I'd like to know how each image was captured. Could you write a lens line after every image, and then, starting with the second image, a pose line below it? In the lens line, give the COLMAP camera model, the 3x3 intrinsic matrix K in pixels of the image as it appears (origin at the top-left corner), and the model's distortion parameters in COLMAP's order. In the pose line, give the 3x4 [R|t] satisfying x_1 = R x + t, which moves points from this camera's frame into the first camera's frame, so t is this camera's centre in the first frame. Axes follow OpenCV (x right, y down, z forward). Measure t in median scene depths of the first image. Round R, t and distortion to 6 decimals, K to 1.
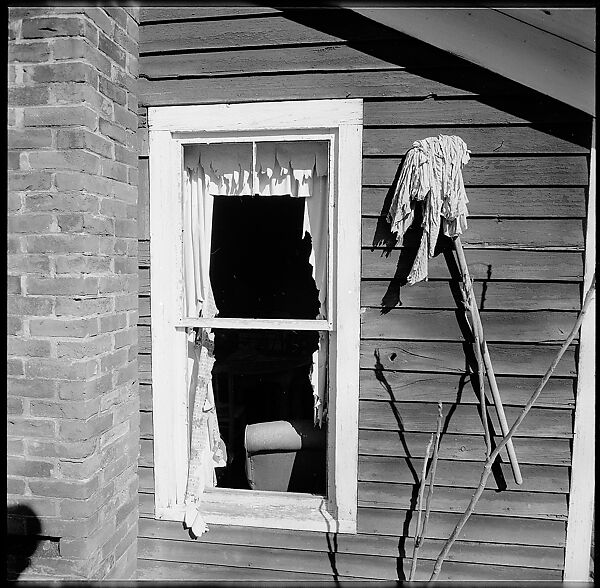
lens RADIAL K [[561.5, 0, 307.0], [0, 561.5, 295.1], [0, 0, 1]] dist [-0.053390, 0.021014]
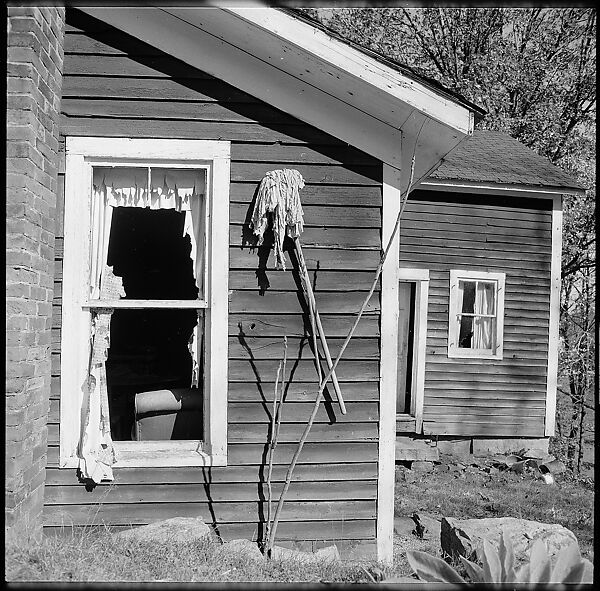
lens RADIAL K [[558.8, 0, 298.6], [0, 558.8, 298.8], [0, 0, 1]] dist [-0.052763, 0.021648]
pose [[0.970897, 0.009103, 0.239326, -0.064266], [0.017373, 0.993968, -0.108288, 0.194586], [-0.238868, 0.109294, 0.964882, -0.345674]]
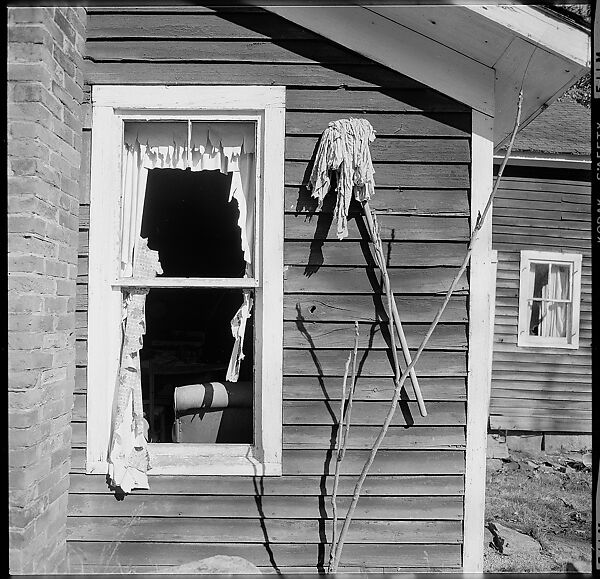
lens RADIAL K [[554.9, 0, 303.2], [0, 554.9, 294.4], [0, 0, 1]] dist [-0.055958, 0.030507]
pose [[0.987314, 0.005339, 0.158688, -0.043503], [0.009646, 0.995571, -0.093511, 0.187143], [-0.158485, 0.093856, 0.982890, -0.099590]]
